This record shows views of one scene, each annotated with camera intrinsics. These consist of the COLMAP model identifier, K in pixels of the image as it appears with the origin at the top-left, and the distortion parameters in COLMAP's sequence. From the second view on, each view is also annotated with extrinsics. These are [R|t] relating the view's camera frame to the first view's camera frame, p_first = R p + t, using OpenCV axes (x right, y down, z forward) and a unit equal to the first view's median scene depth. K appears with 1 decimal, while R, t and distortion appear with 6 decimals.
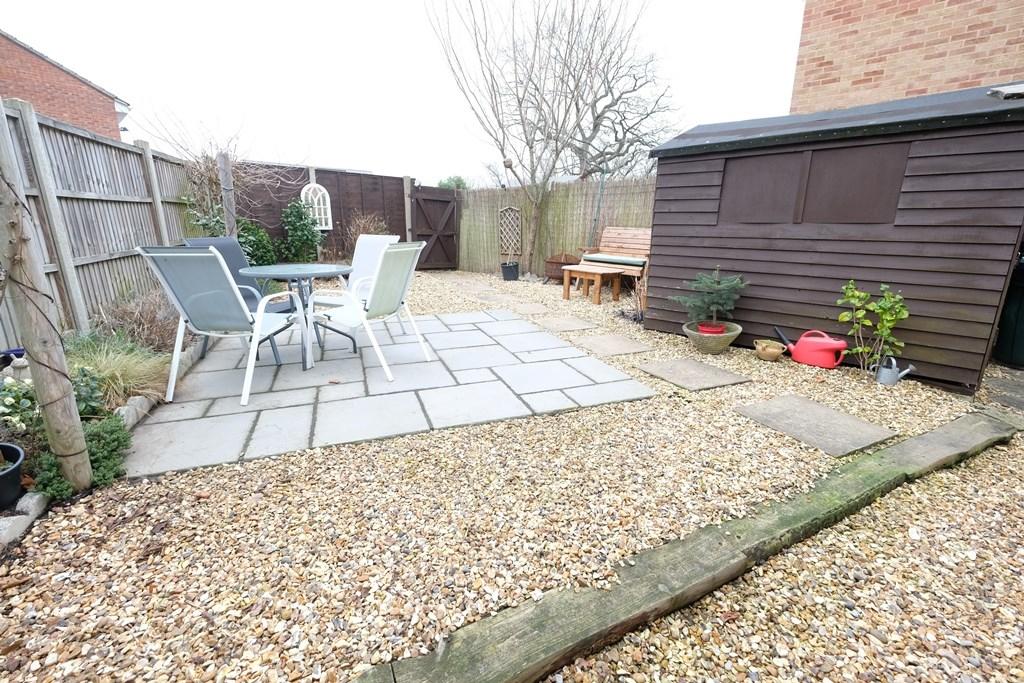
lens RADIAL K [[447.6, 0, 513.4], [0, 447.6, 342.8], [0, 0, 1]] dist [-0.001338, 0.000137]
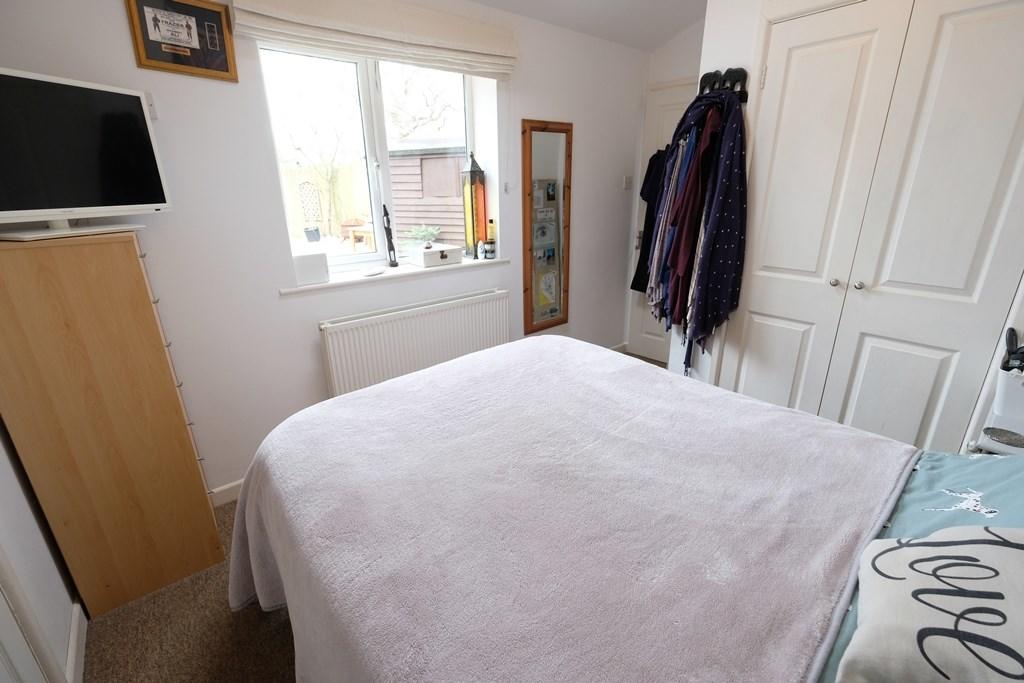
lens RADIAL K [[447.6, 0, 510.4], [0, 447.6, 340.8], [0, 0, 1]] dist [-0.001338, 0.000137]
pose [[0.940690, -0.125484, 0.315207, 0.154765], [0.102322, 0.990757, 0.089056, 0.149292], [-0.323468, -0.051522, 0.944835, -0.701946]]
